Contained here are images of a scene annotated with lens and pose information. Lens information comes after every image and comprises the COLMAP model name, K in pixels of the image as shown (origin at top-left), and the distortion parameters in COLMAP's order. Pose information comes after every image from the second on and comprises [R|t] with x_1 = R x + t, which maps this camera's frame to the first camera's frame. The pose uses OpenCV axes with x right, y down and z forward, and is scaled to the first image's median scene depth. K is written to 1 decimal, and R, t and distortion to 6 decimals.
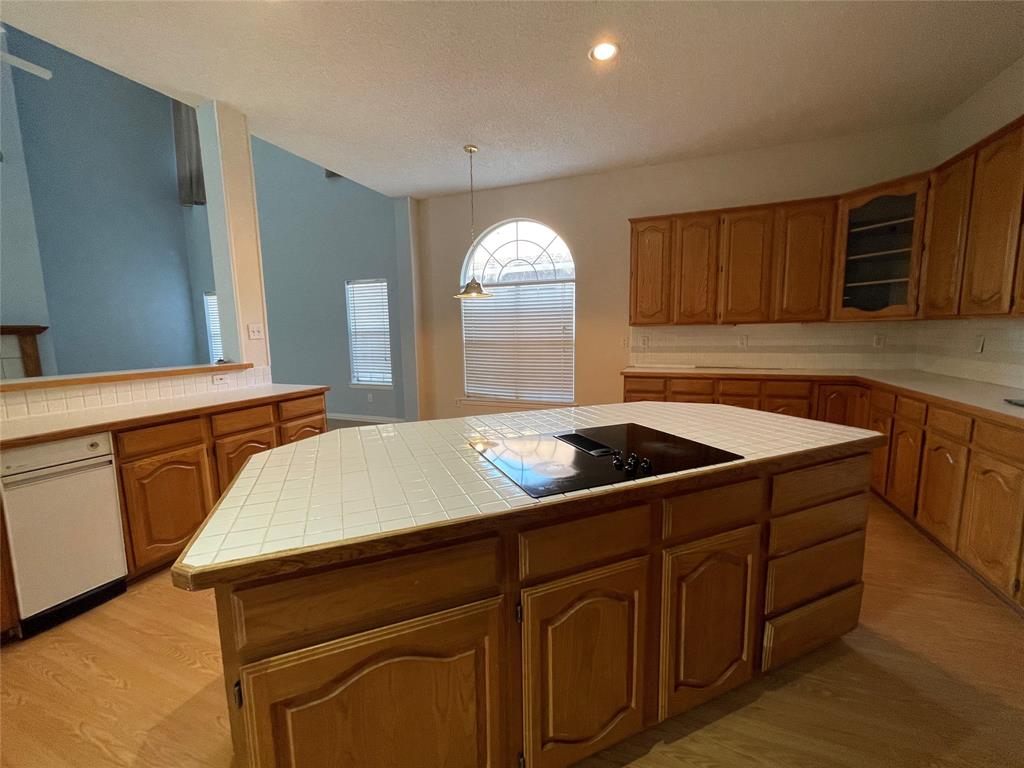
lens RADIAL K [[412.2, 0, 508.7], [0, 412.2, 384.2], [0, 0, 1]] dist [-0.004176, 0.001075]
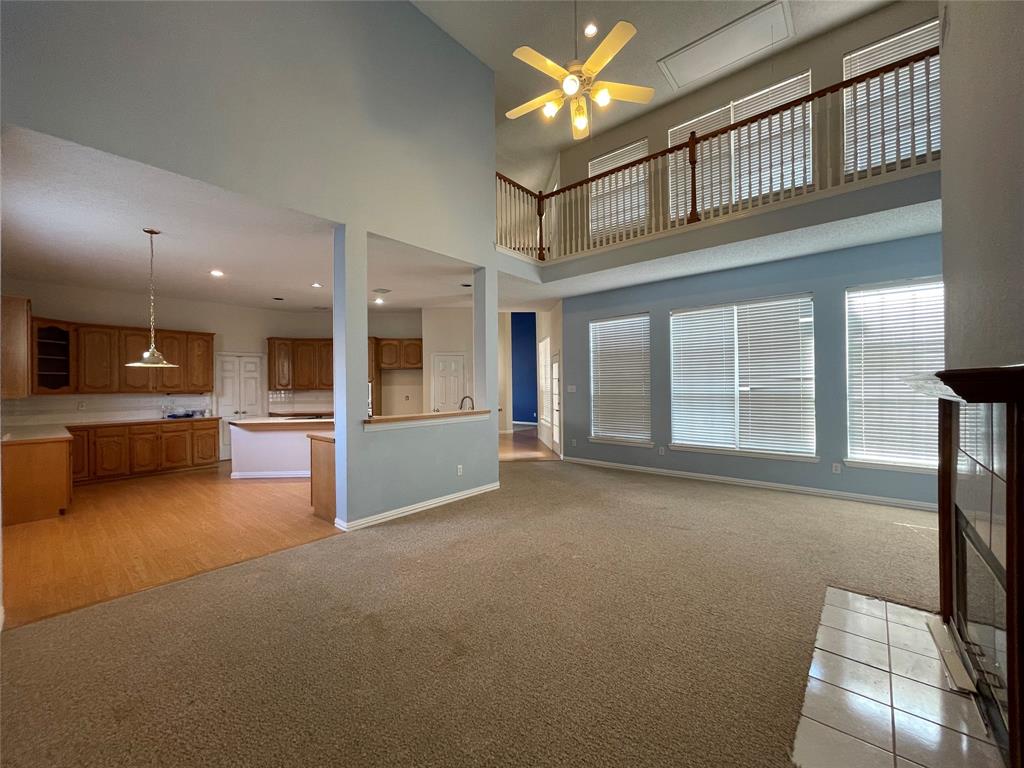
lens RADIAL K [[412.2, 0, 513.2], [0, 412.2, 383.1], [0, 0, 1]] dist [-0.004176, 0.001075]
pose [[-0.947754, 0.028095, 0.317761, -1.108246], [0.067034, 0.991413, 0.112278, -0.196836], [-0.311878, 0.127713, -0.941500, 1.485688]]
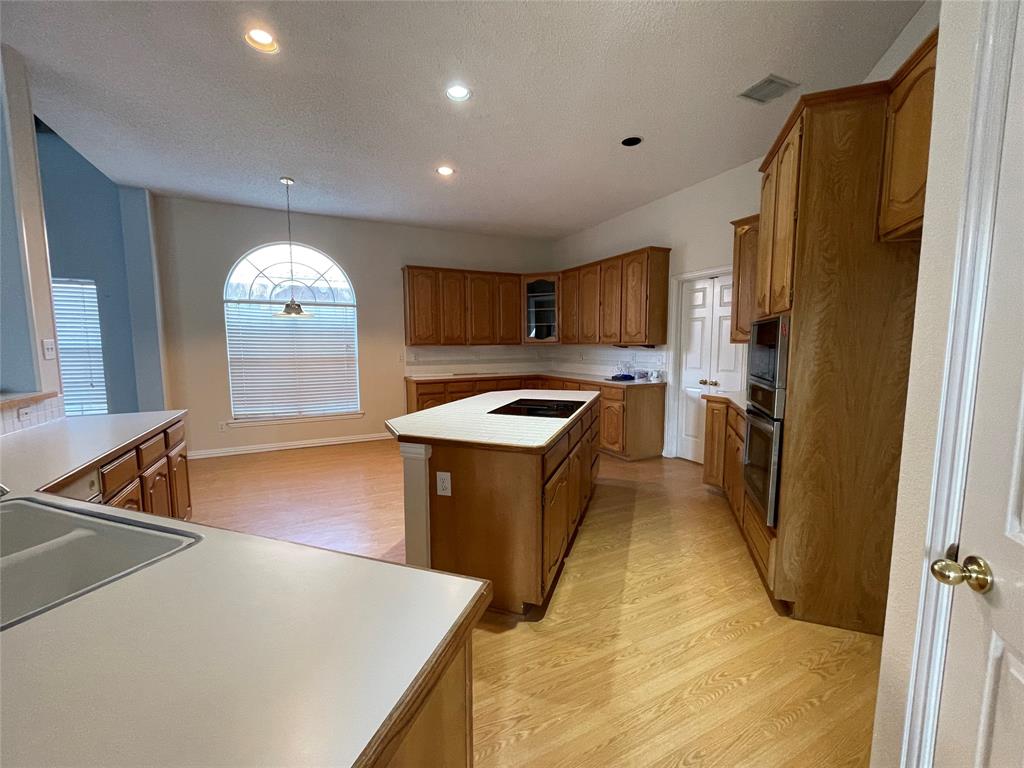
lens RADIAL K [[412.2, 0, 507.9], [0, 412.2, 386.3], [0, 0, 1]] dist [-0.004176, 0.001075]
pose [[0.666460, -0.063492, 0.742832, -0.452908], [0.089976, 0.995934, 0.004399, 0.009345], [-0.740091, 0.063905, 0.669463, -0.092382]]
